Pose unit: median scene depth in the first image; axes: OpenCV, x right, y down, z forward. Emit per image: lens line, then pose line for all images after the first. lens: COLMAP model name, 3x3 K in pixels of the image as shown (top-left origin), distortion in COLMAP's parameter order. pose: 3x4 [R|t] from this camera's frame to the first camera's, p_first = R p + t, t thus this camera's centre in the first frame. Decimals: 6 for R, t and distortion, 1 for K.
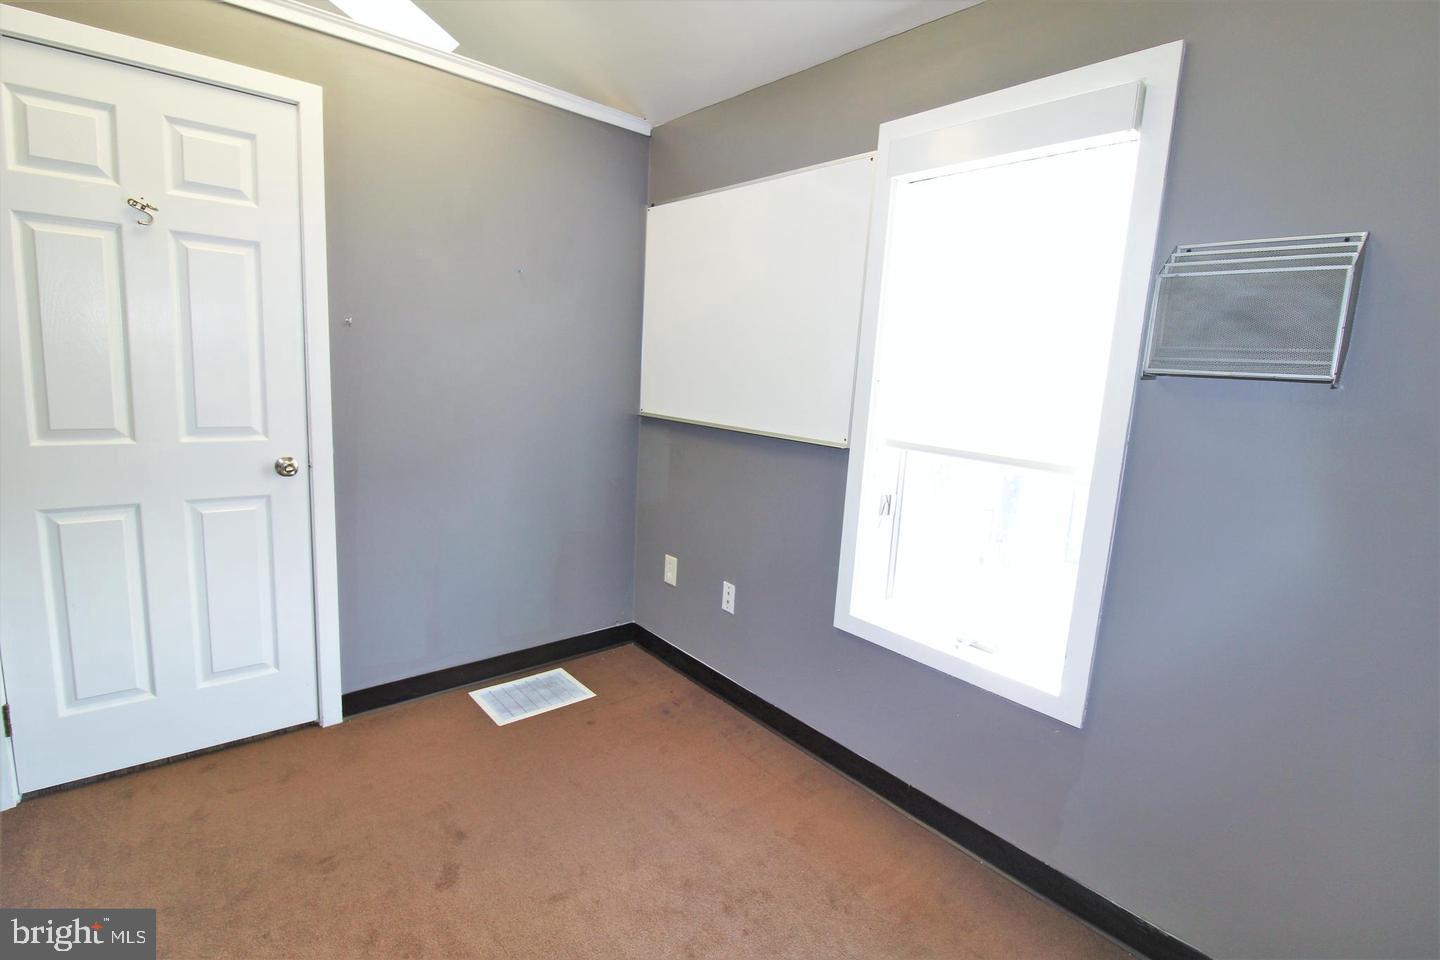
lens RADIAL K [[673.7, 0, 722.4], [0, 673.7, 483.2], [0, 0, 1]] dist [-0.003824, -0.004496]
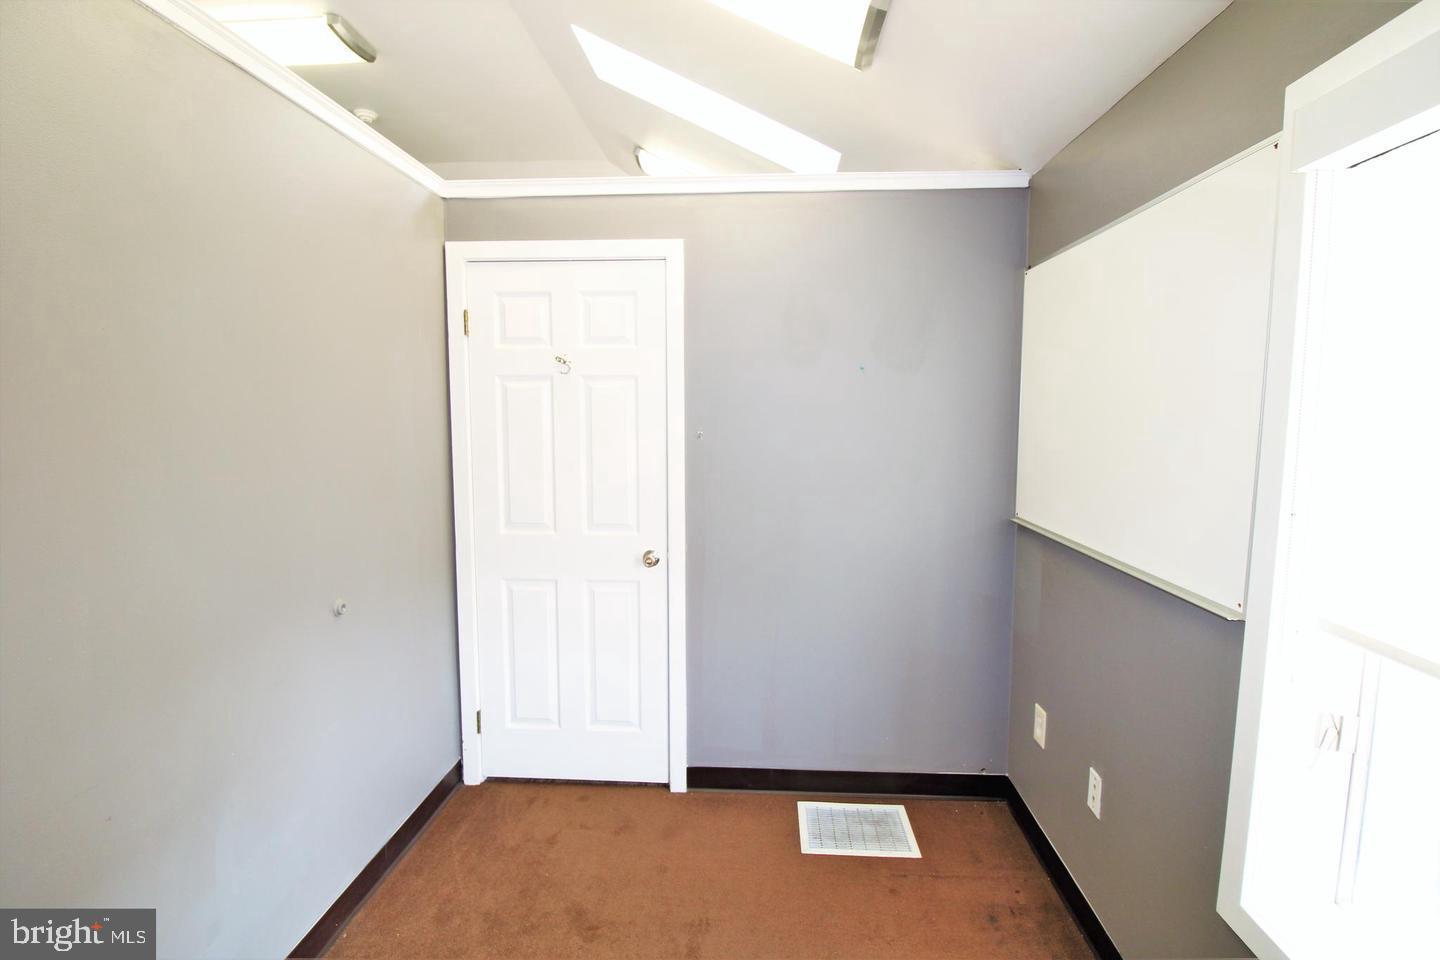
lens RADIAL K [[673.7, 0, 724.9], [0, 673.7, 480.7], [0, 0, 1]] dist [-0.003824, -0.004496]
pose [[0.714164, 0.016086, -0.699794, 0.260031], [-0.079328, 0.995155, -0.058081, -0.099133], [0.695469, 0.096993, 0.711980, 0.233574]]
